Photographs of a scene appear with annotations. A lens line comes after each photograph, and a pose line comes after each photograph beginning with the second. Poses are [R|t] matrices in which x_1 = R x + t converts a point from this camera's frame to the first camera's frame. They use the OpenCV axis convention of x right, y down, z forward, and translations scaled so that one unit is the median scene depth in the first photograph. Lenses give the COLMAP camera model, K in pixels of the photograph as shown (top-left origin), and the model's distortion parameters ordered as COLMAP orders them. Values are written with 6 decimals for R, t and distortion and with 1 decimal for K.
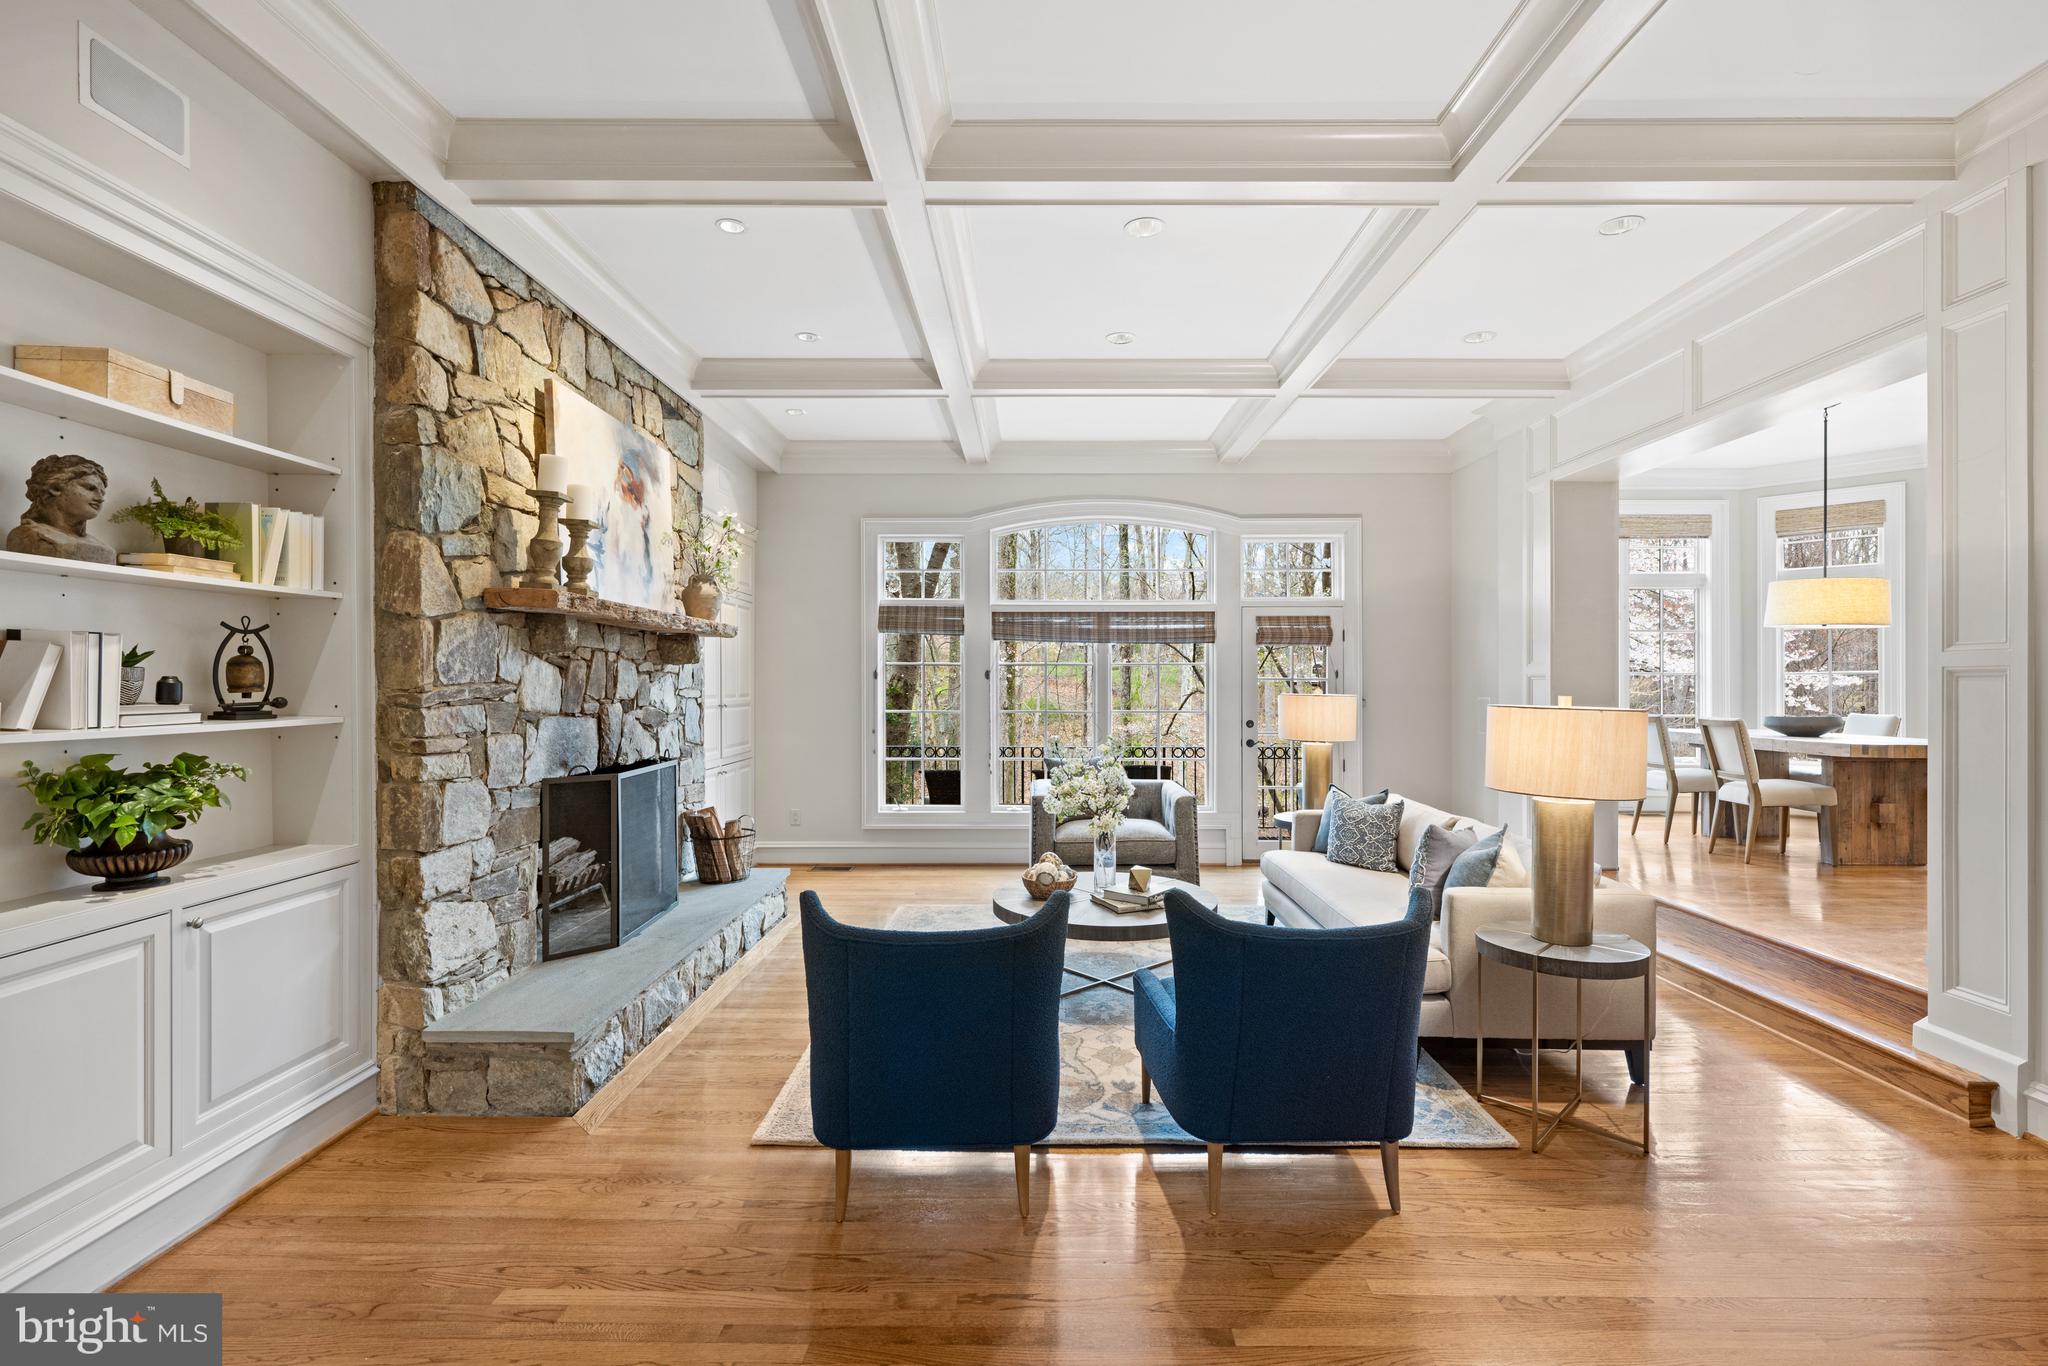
lens RADIAL K [[920.7, 0, 1033.1], [0, 920.7, 685.6], [0, 0, 1]] dist [0.000817, 0.000329]
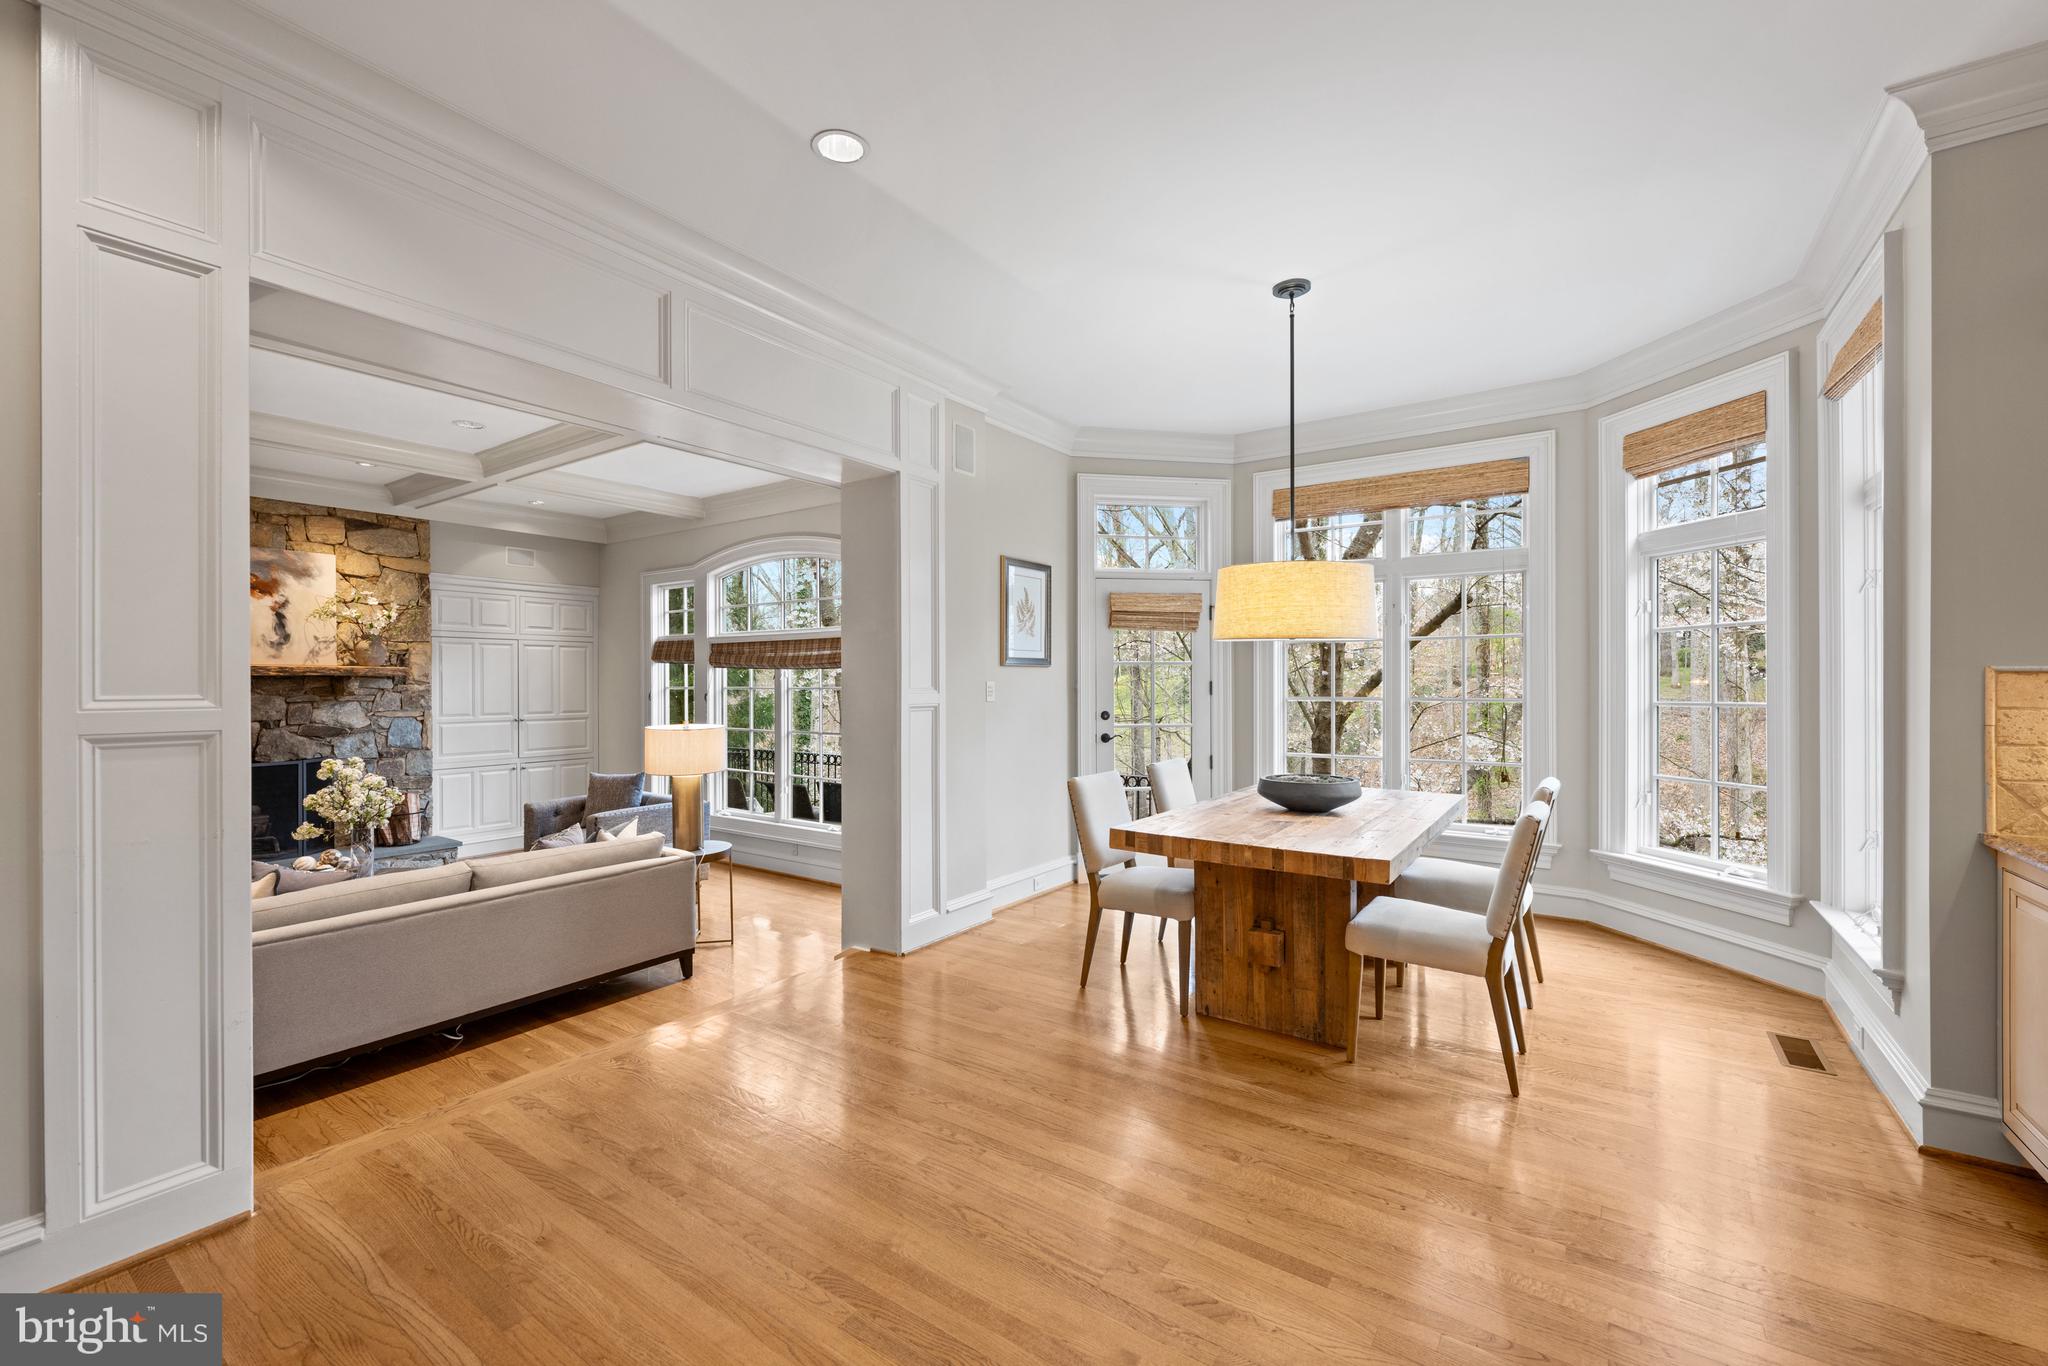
lens RADIAL K [[820.2, 0, 1038.0], [0, 820.2, 685.8], [0, 0, 1]] dist [-0.001970, -0.000230]
pose [[0.821422, 0.000986, -0.570319, 1.565621], [0.001839, 0.999989, 0.004378, -0.052424], [0.570317, -0.004645, 0.821411, 0.661476]]
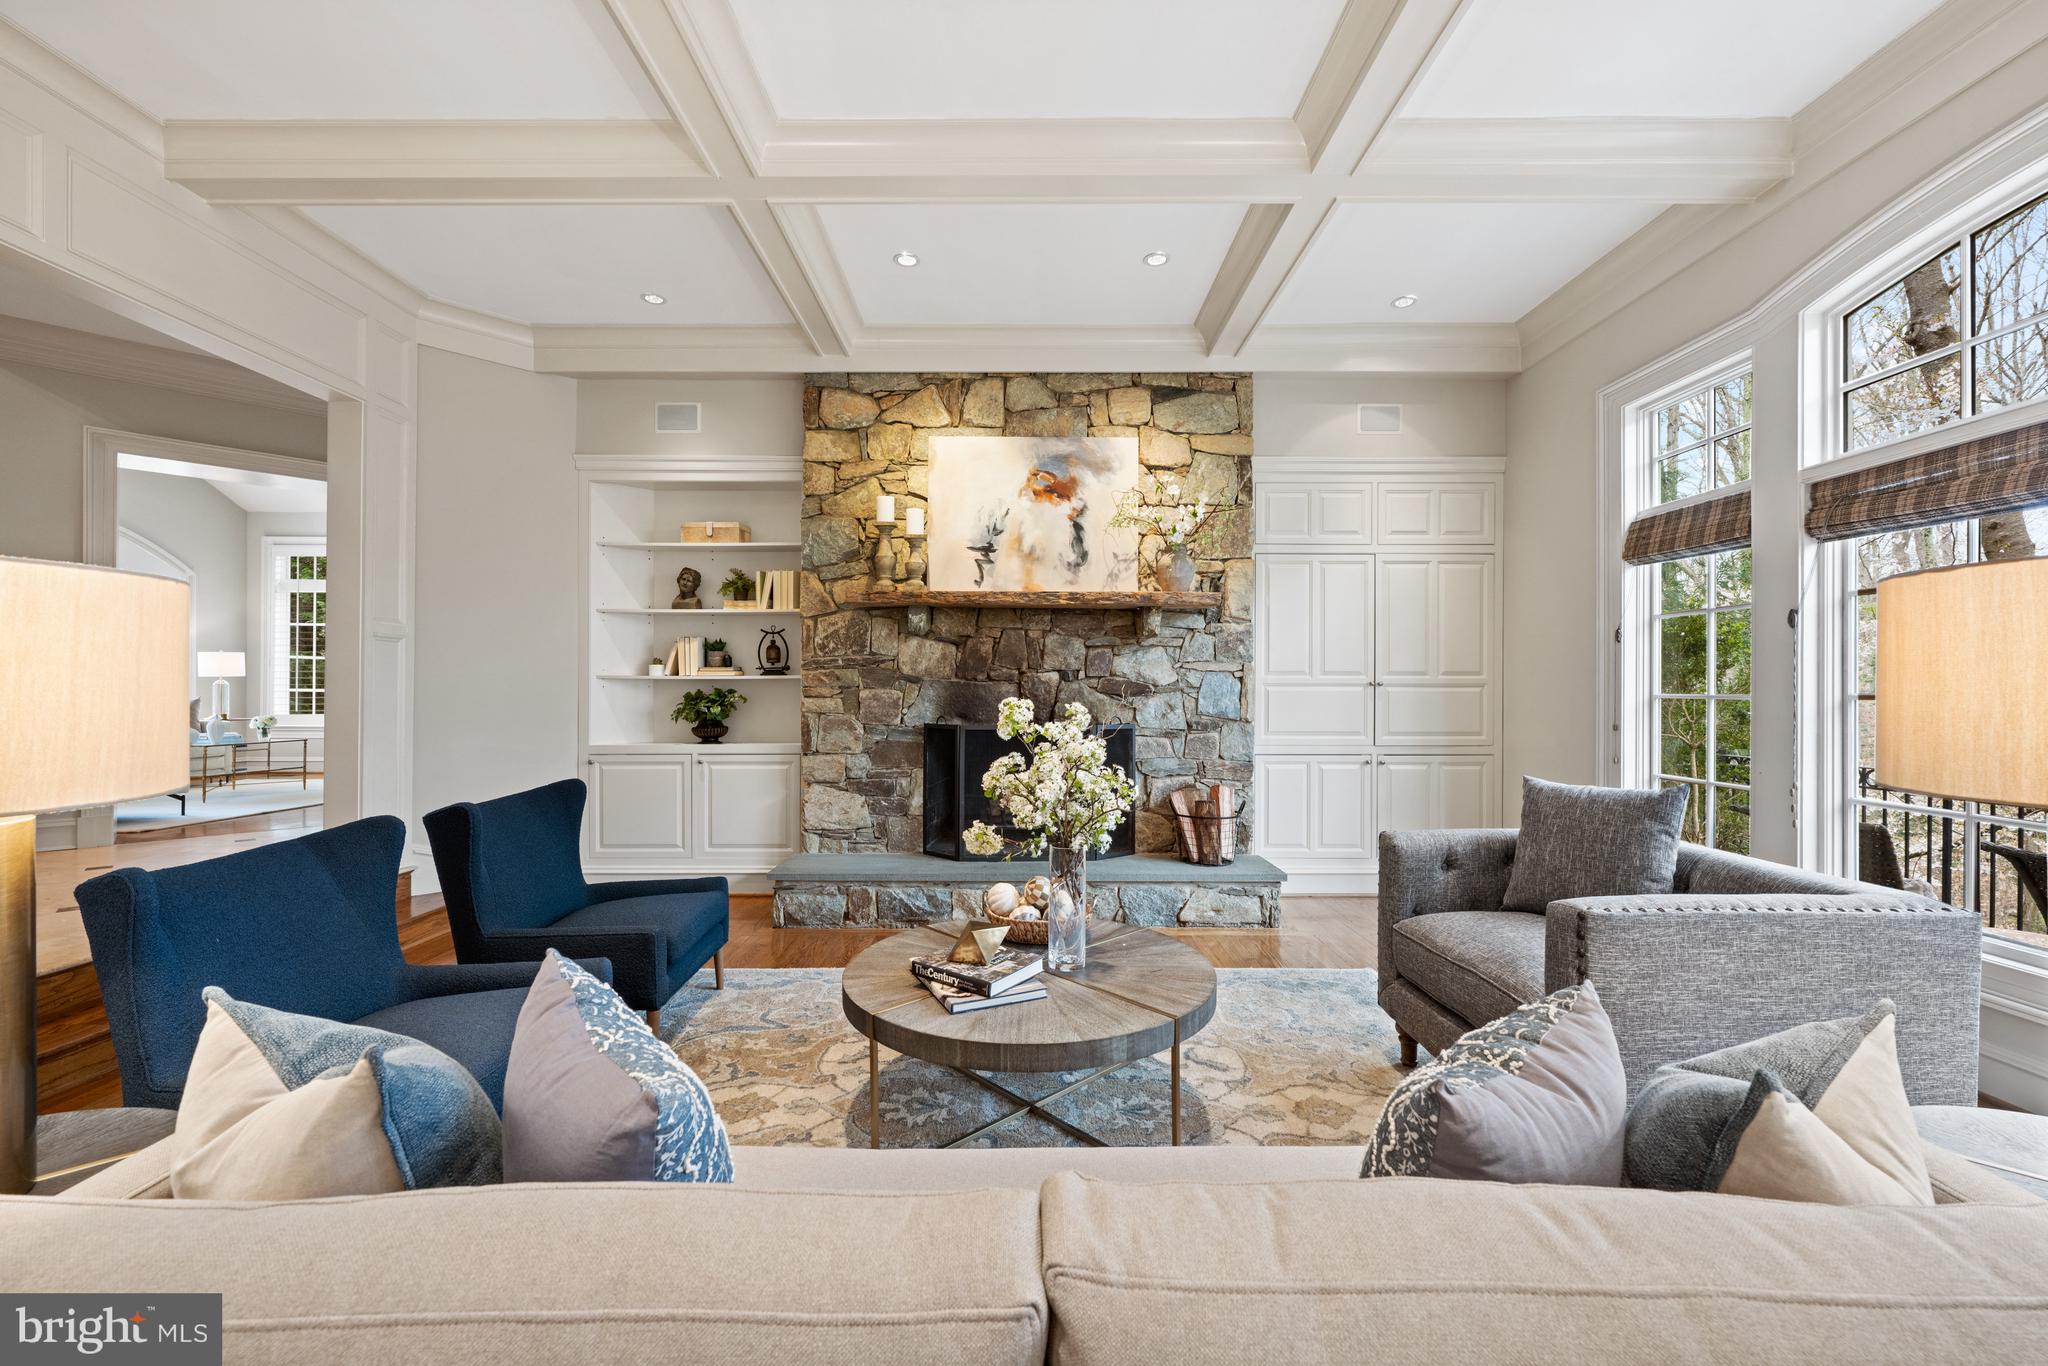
lens RADIAL K [[820.2, 0, 1043.9], [0, 820.2, 693.6], [0, 0, 1]] dist [-0.001970, -0.000230]
pose [[0.007446, -0.003269, -0.999967, 0.651316], [-0.004488, 0.999984, -0.003302, 0.053363], [0.999962, 0.004512, 0.007431, 1.057465]]
